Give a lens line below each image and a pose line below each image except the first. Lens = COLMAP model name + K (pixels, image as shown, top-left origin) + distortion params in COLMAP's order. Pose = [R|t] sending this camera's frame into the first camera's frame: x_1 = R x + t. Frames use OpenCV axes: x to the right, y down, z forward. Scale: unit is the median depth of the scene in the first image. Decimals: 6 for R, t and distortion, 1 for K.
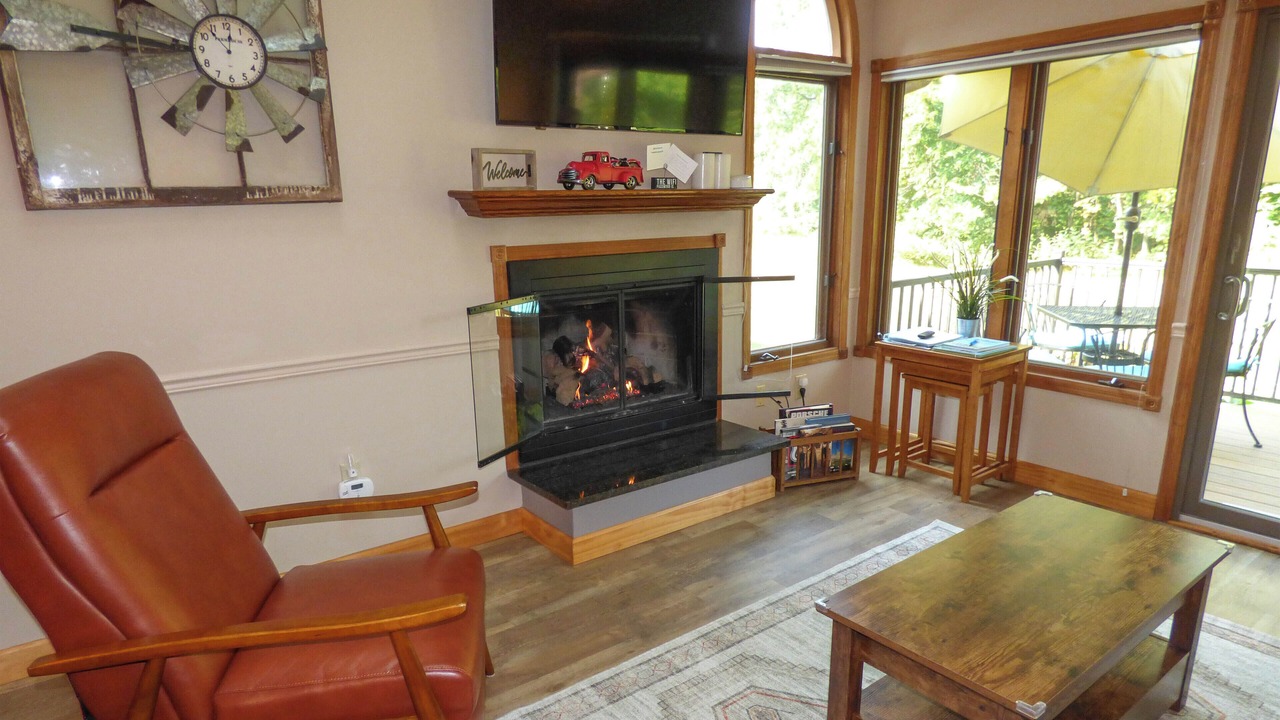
lens RADIAL K [[771.3, 0, 642.3], [0, 771.3, 396.9], [0, 0, 1]] dist [-0.008742, -0.000625]
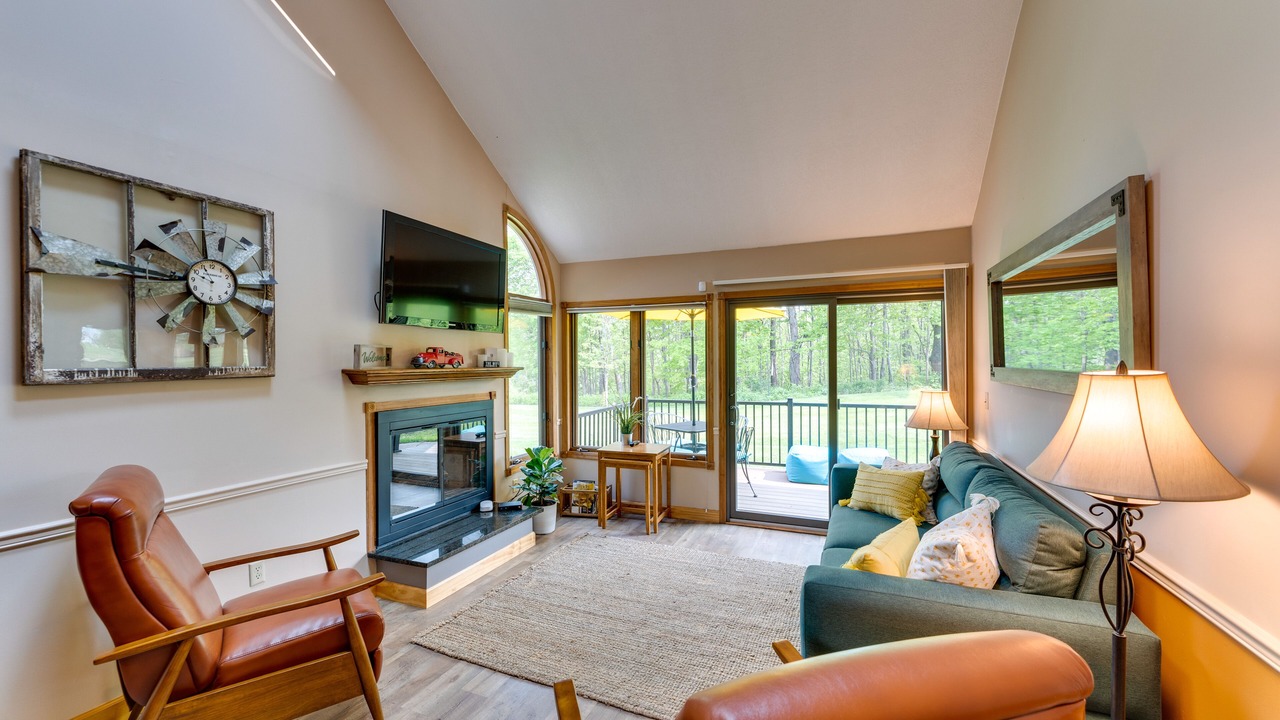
lens RADIAL K [[509.7, 0, 637.8], [0, 509.7, 360.5], [0, 0, 1]] dist [-0.001494, 0.000482]
pose [[0.864098, 0.013182, 0.503151, -0.240726], [0.117109, 0.966956, -0.226454, 0.022061], [-0.489510, 0.254602, 0.834001, -0.167342]]
